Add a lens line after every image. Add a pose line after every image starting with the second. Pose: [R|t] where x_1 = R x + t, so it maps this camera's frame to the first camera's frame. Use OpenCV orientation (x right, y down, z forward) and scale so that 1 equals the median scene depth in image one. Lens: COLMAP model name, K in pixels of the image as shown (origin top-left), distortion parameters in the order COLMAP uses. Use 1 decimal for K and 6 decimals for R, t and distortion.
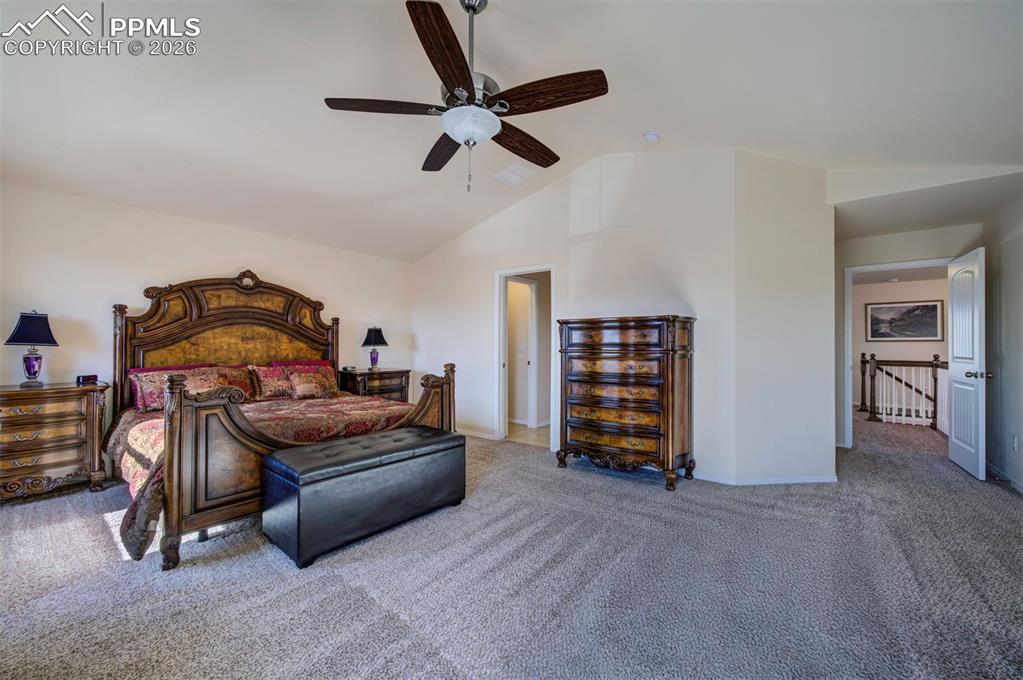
lens RADIAL K [[410.0, 0, 506.7], [0, 410.0, 341.2], [0, 0, 1]] dist [0.006924, 0.001694]
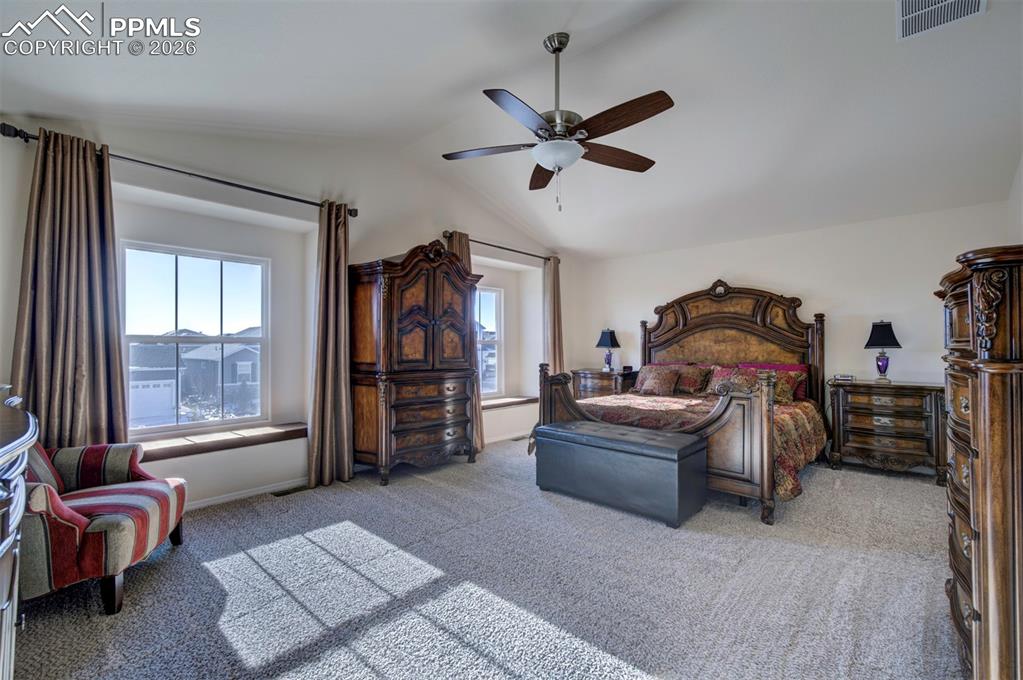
lens RADIAL K [[465.4, 0, 508.6], [0, 465.4, 341.8], [0, 0, 1]] dist [0.003001, 0.000120]
pose [[-0.098596, -0.013198, -0.995040, 0.661187], [0.010540, 0.999842, -0.014306, 0.006699], [0.995072, -0.011899, -0.098442, 0.543741]]
